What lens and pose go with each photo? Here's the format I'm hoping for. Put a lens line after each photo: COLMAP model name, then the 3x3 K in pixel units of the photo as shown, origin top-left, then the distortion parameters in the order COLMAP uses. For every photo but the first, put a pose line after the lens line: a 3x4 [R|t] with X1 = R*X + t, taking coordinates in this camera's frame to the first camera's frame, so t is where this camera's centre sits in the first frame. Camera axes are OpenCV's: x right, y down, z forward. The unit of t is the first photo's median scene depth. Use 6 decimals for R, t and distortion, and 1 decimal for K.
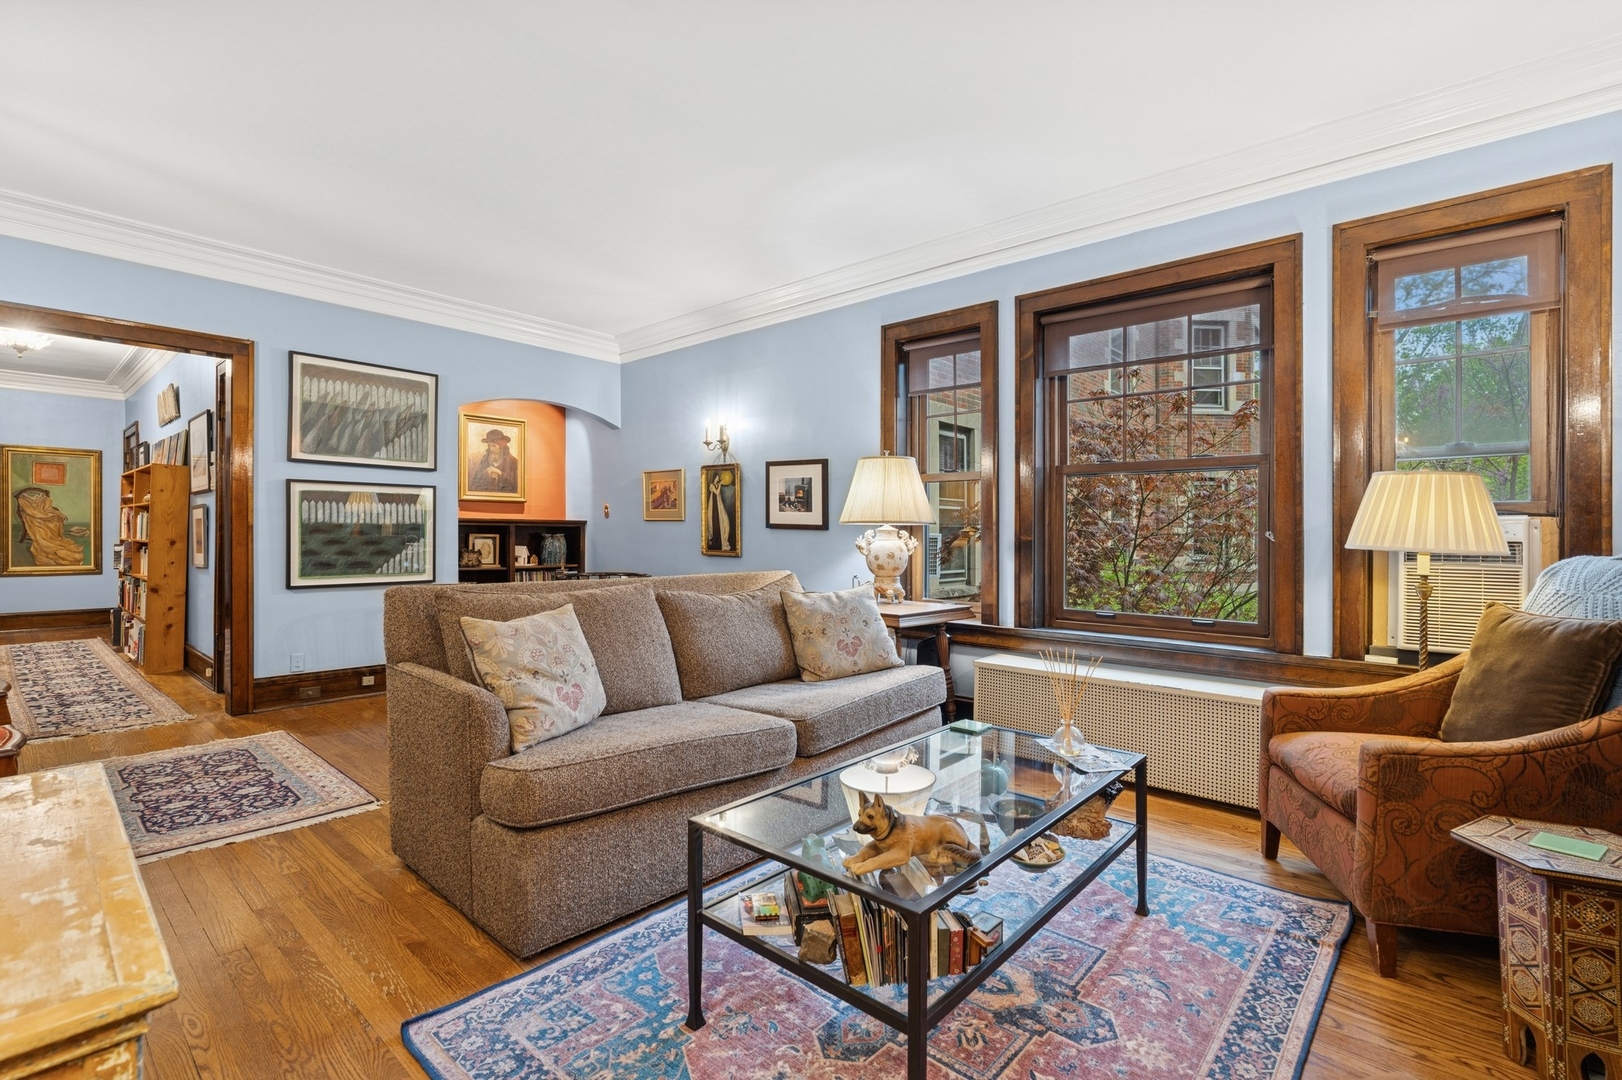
lens RADIAL K [[745.1, 0, 864.1], [0, 745.1, 548.5], [0, 0, 1]] dist [-0.000343, 0.000783]
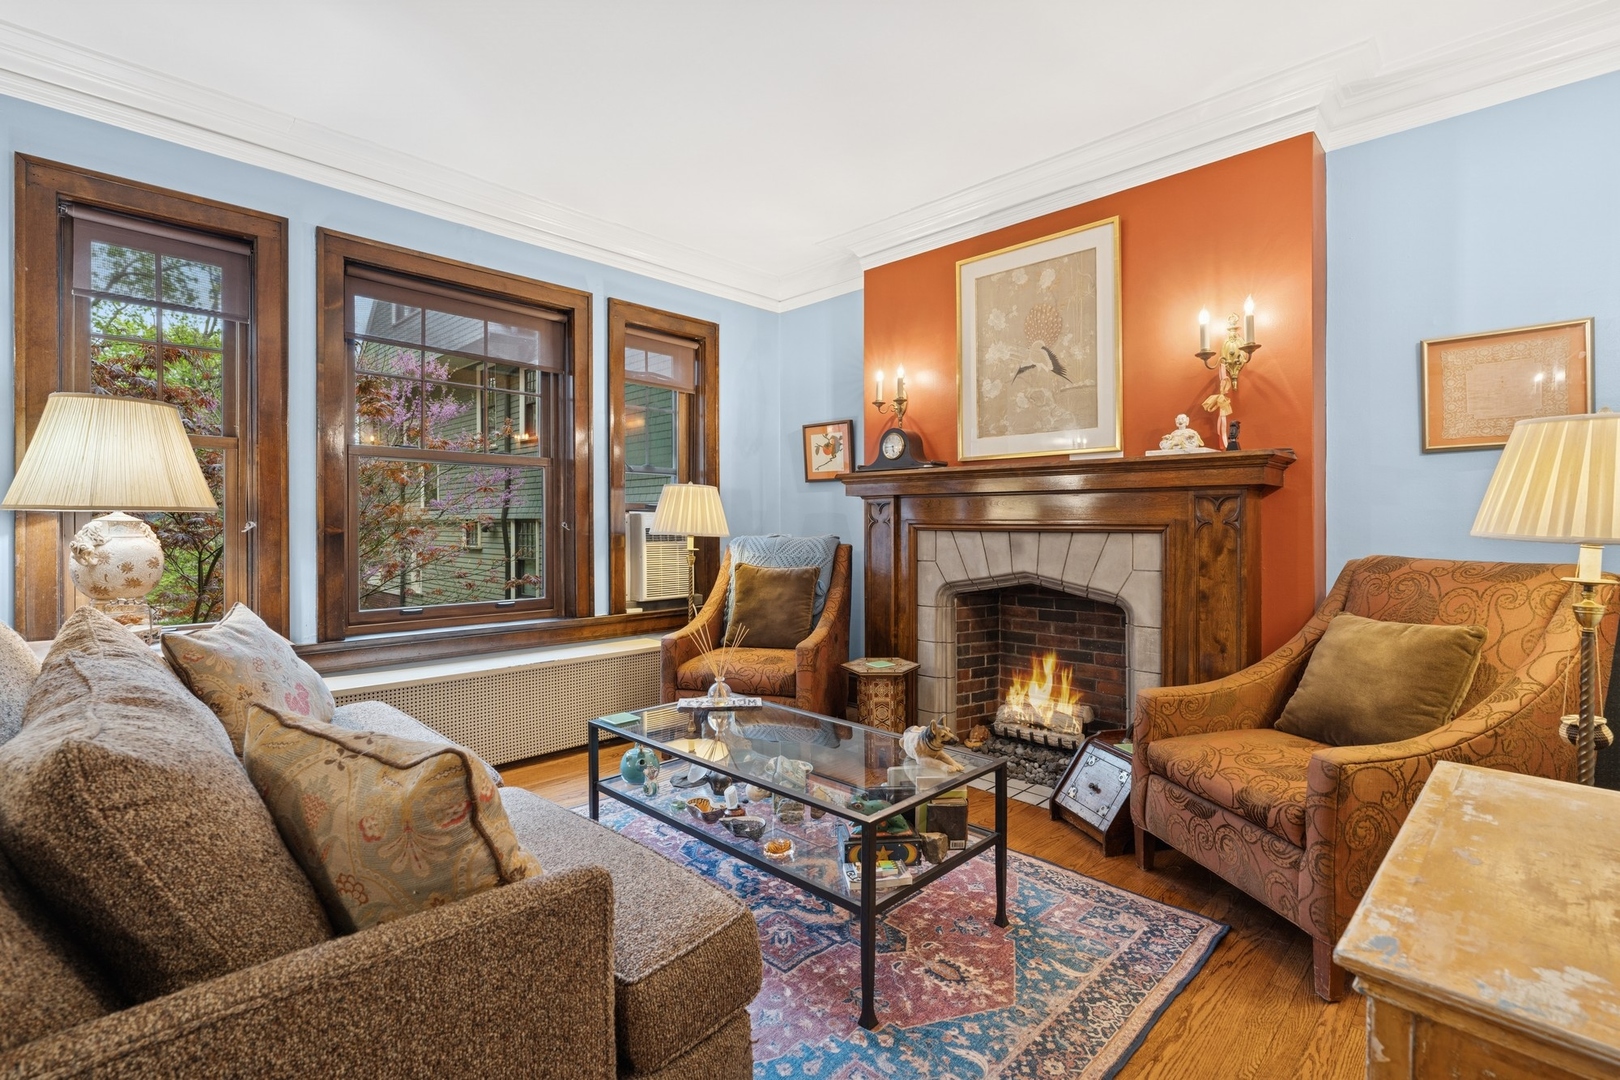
lens RADIAL K [[744.2, 0, 765.4], [0, 744.2, 520.0], [0, 0, 1]] dist [-0.000343, 0.000783]
pose [[0.100887, -0.001236, 0.994897, -0.435361], [0.021740, 0.999763, -0.000963, -0.011510], [-0.994660, 0.021726, 0.100890, 0.364361]]
